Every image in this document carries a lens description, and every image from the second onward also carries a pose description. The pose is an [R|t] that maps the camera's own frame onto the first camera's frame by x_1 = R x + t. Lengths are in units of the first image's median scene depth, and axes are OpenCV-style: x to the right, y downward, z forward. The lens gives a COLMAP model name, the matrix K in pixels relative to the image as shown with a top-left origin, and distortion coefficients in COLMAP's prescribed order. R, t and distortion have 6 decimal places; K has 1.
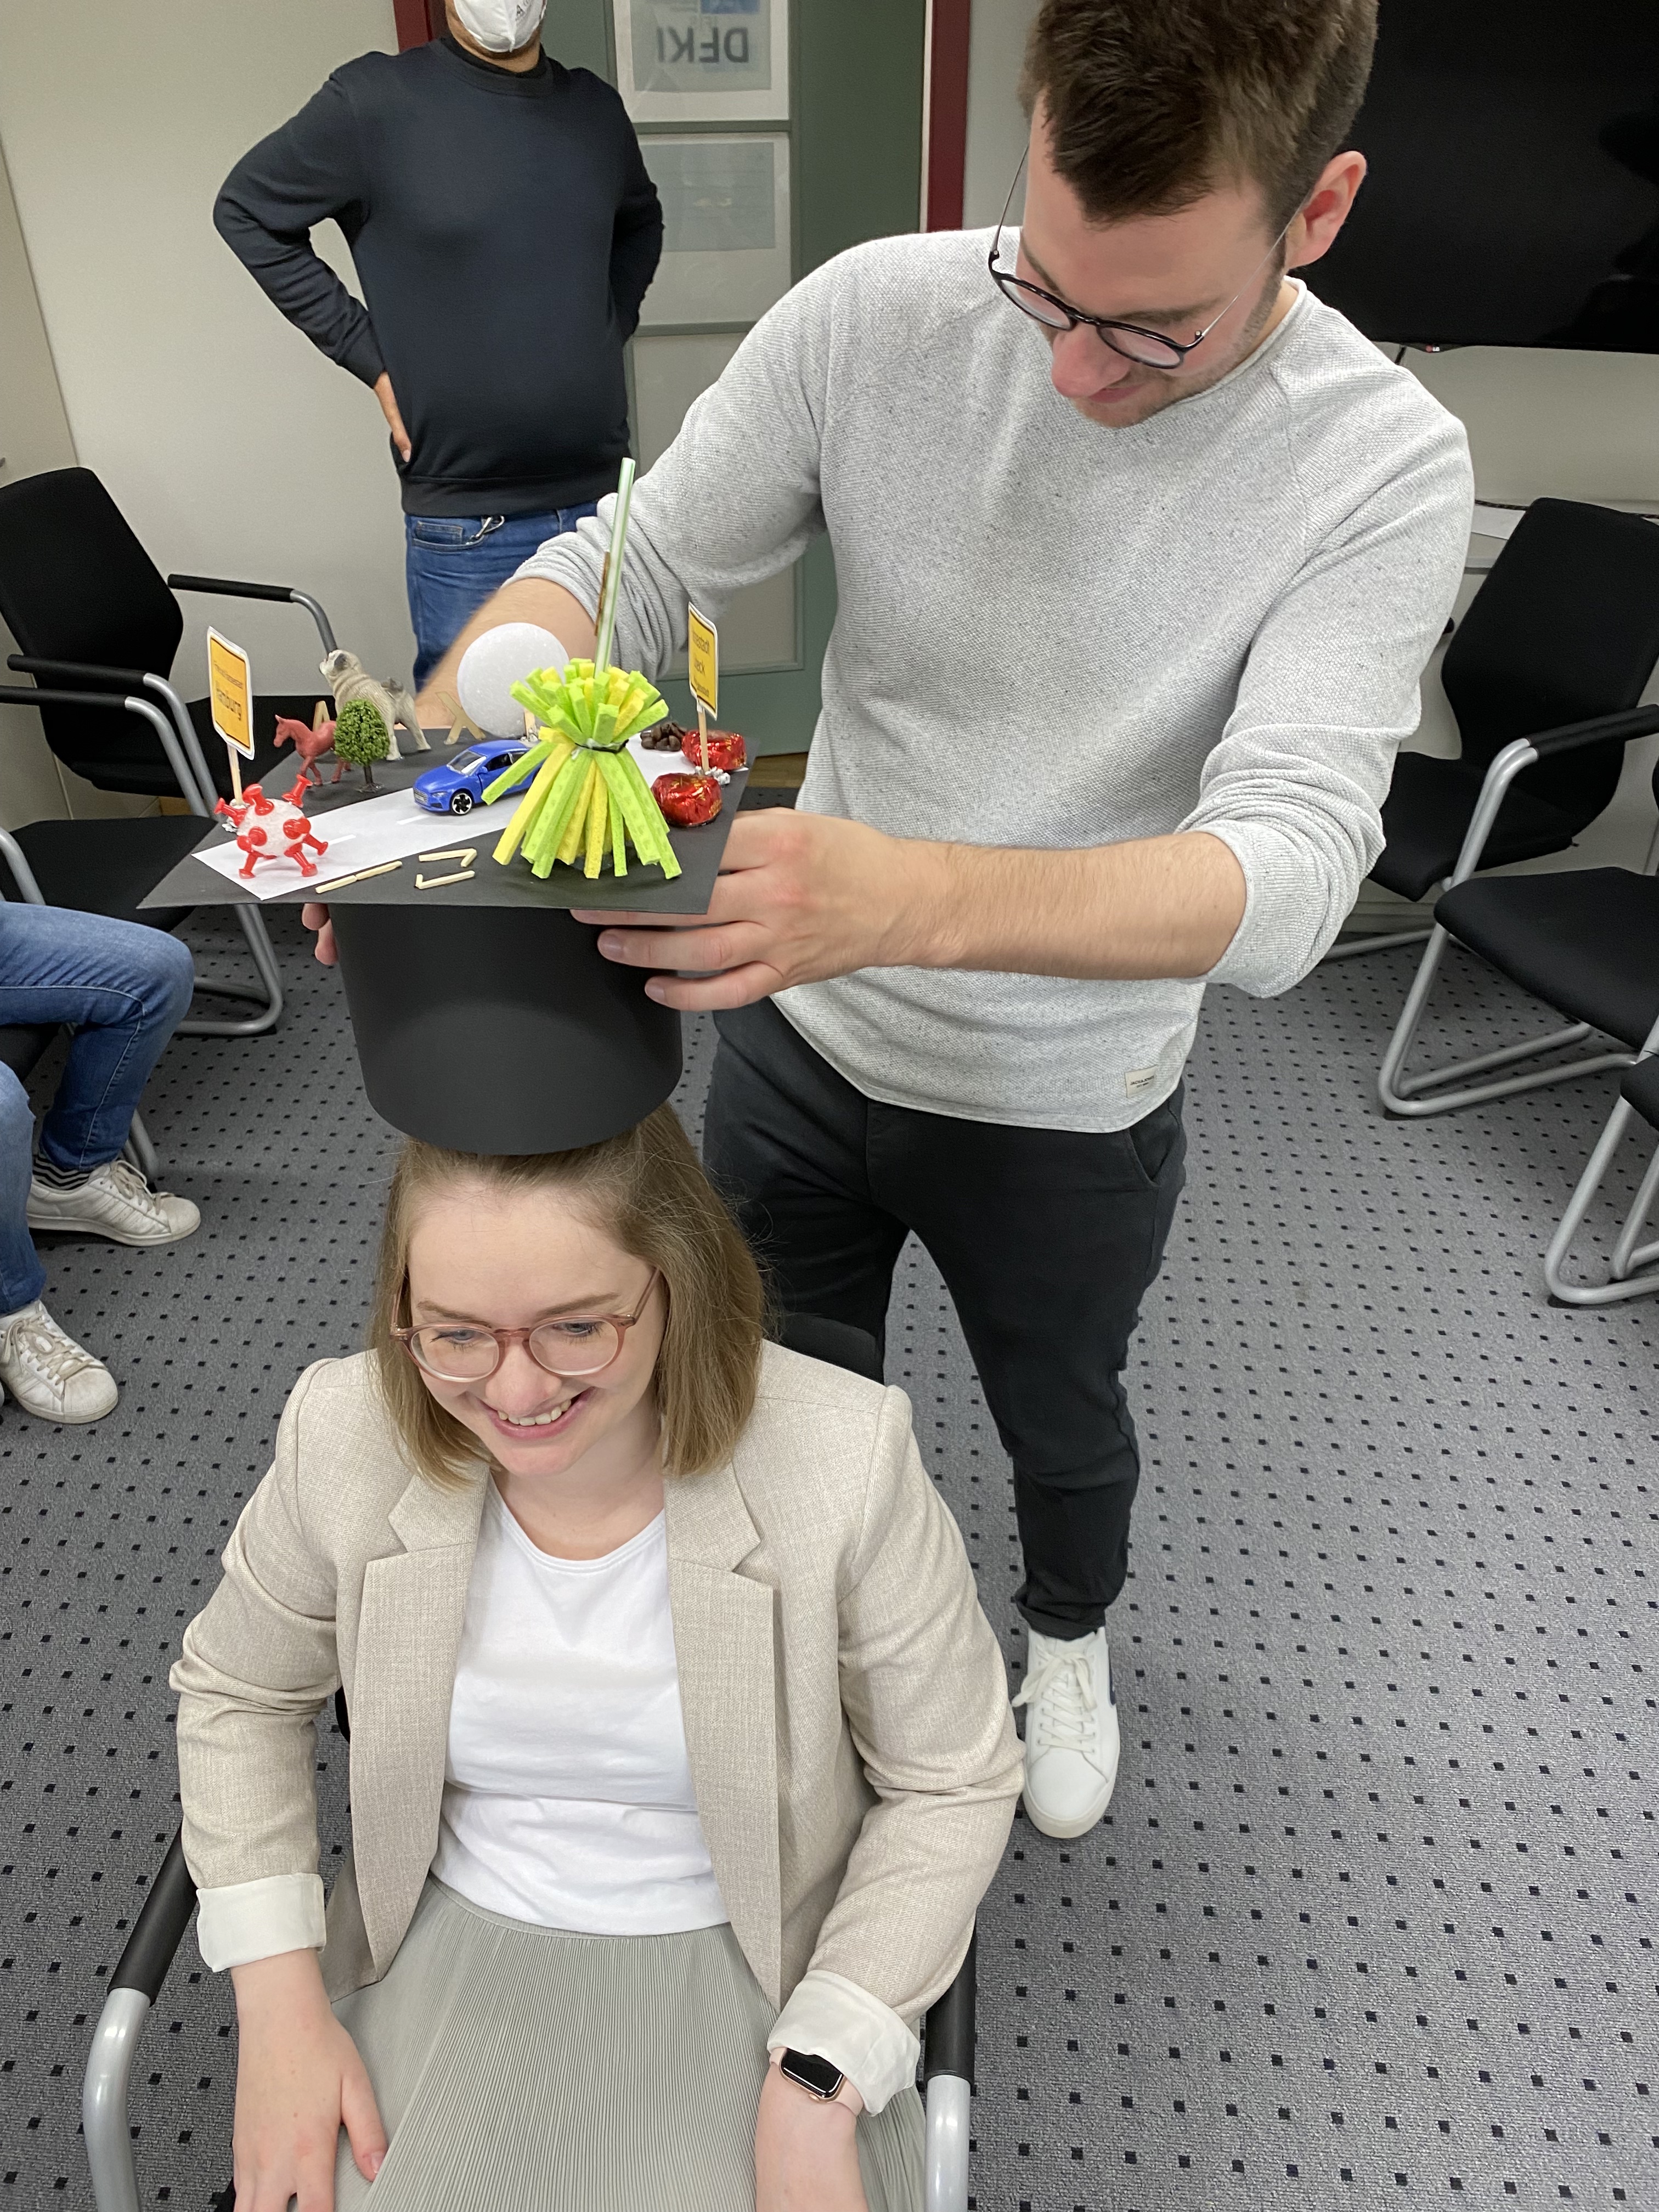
lens RADIAL K [[1666.3, 0, 832.1], [0, 1666.3, 1107.6], [0, 0, 1]] dist [0.001290, -0.006762]
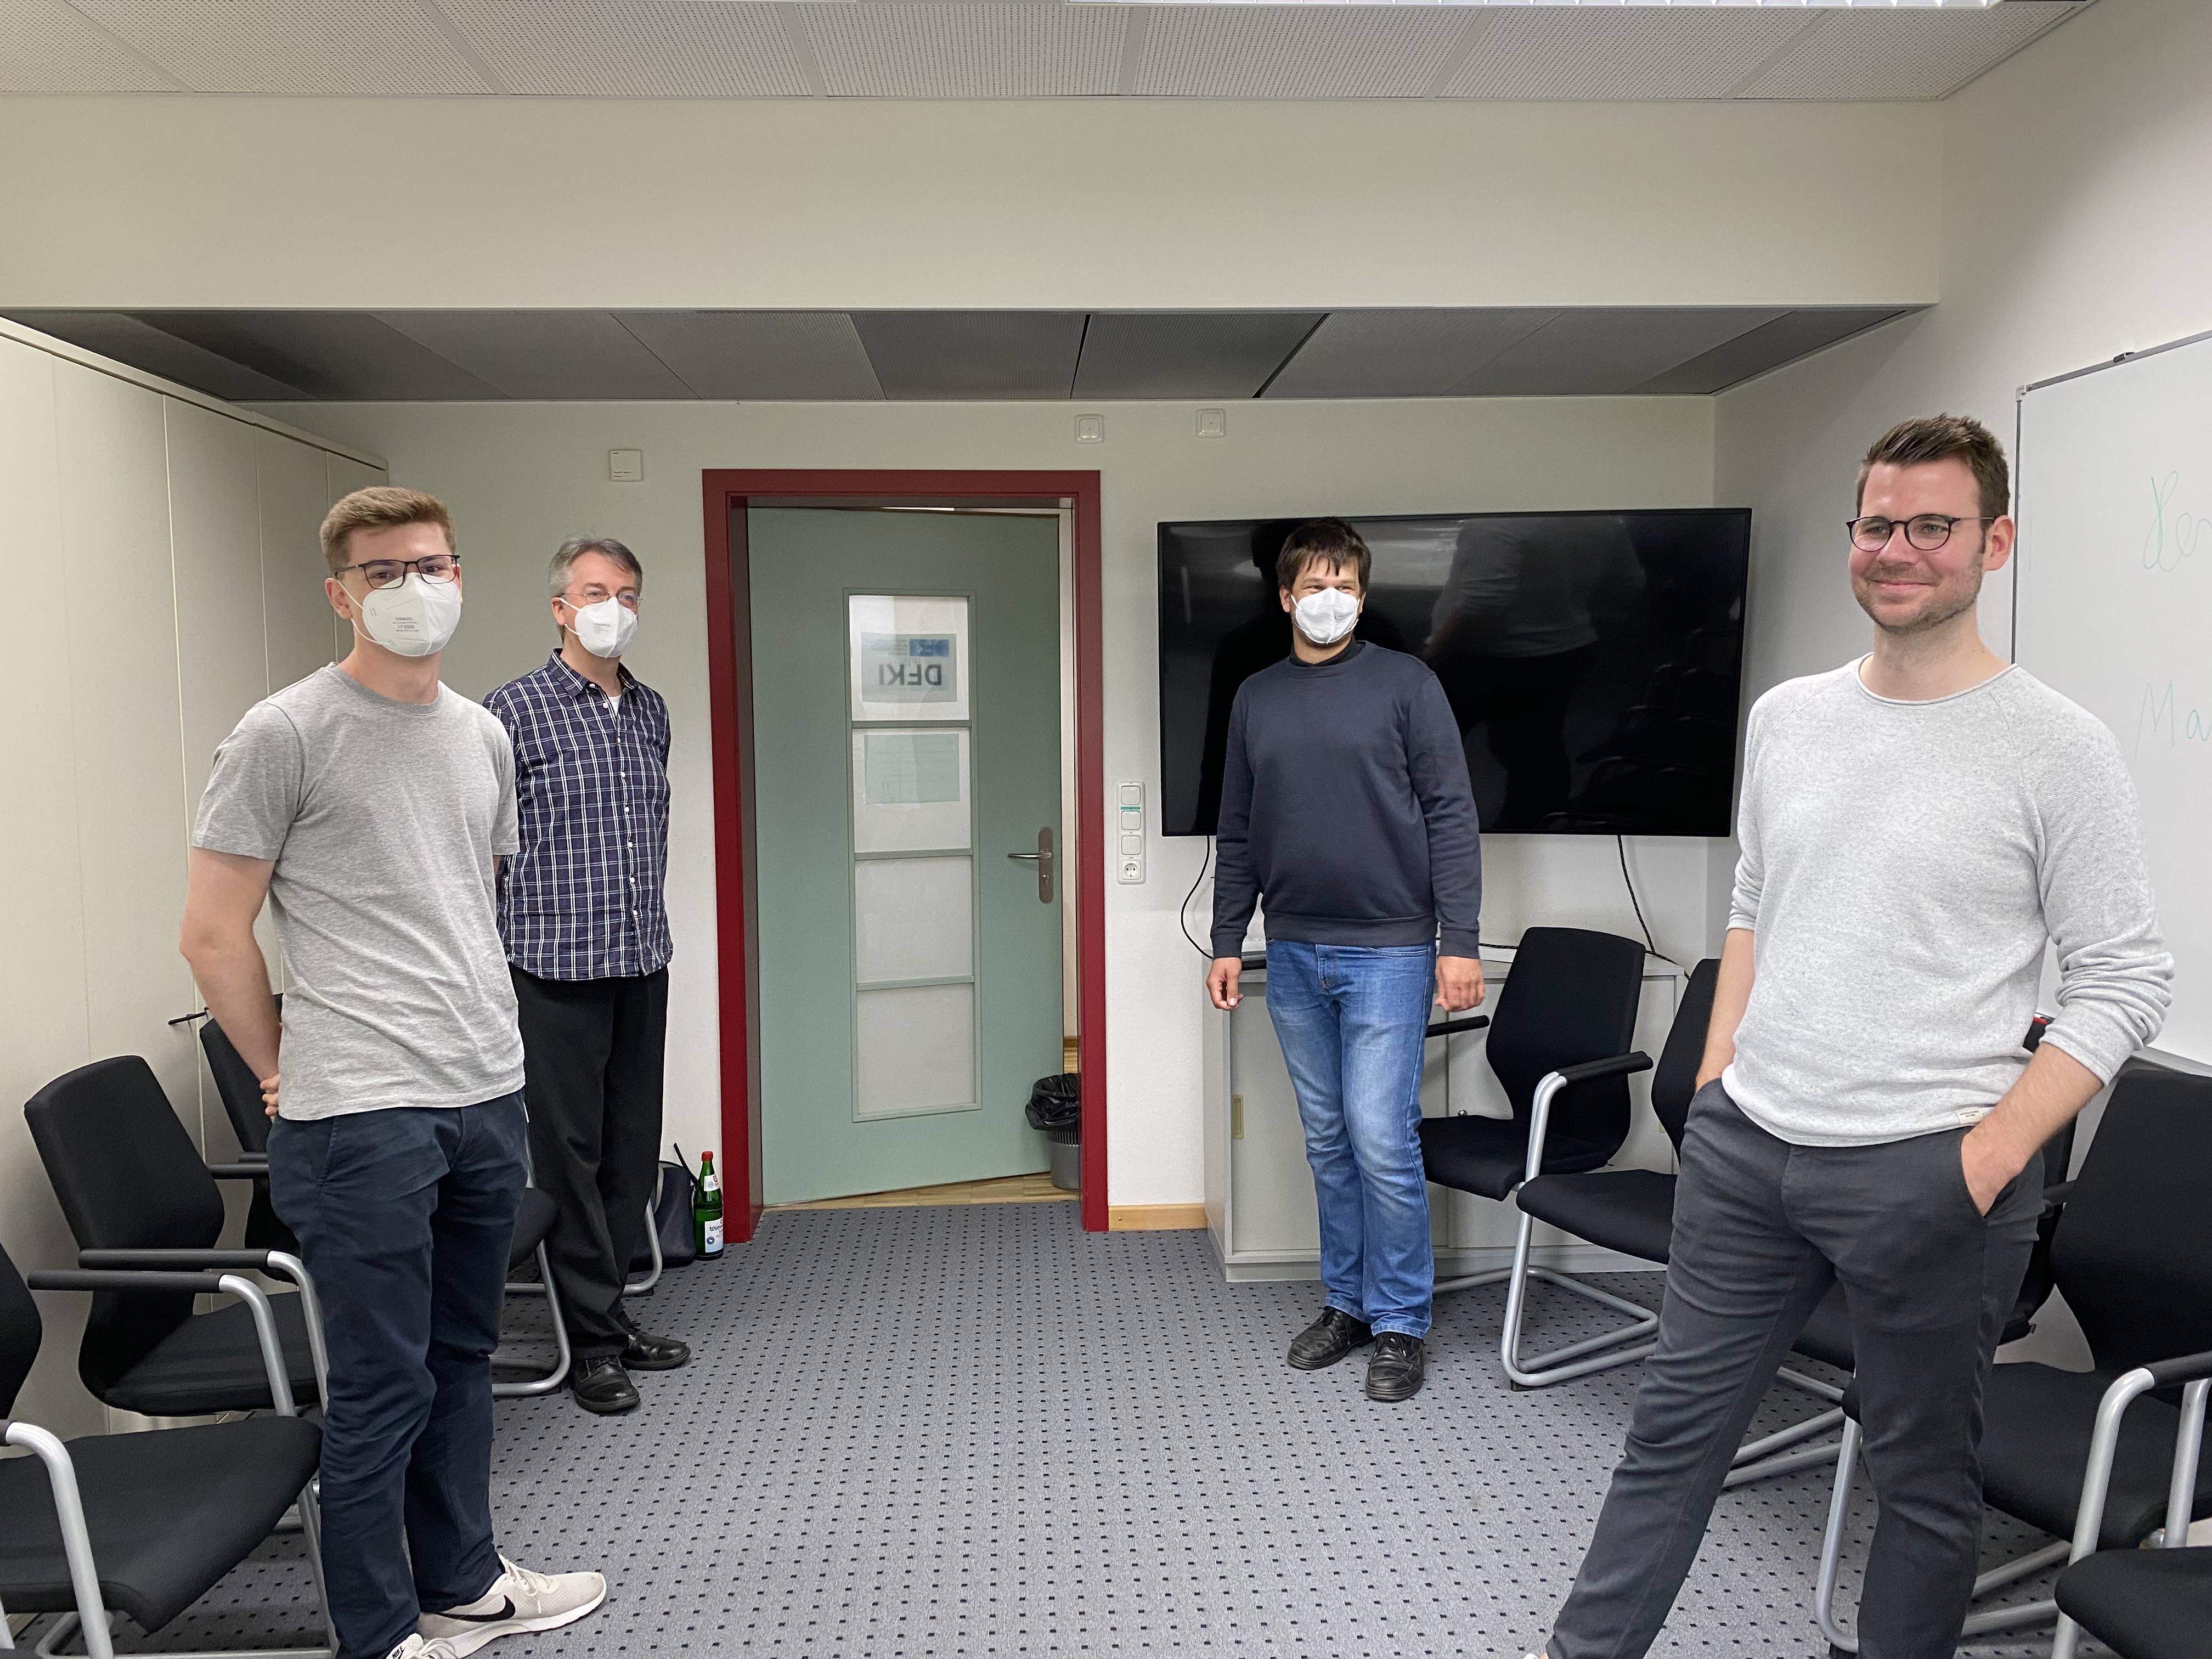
lens RADIAL K [[1666.3, 0, 1104.0], [0, 1666.3, 831.7], [0, 0, 1]] dist [0.001290, -0.006762]
pose [[0.991578, -0.017980, 0.128256, -0.111958], [0.078310, 0.872007, -0.483189, 0.212657], [-0.103152, 0.489163, 0.866071, -0.221719]]
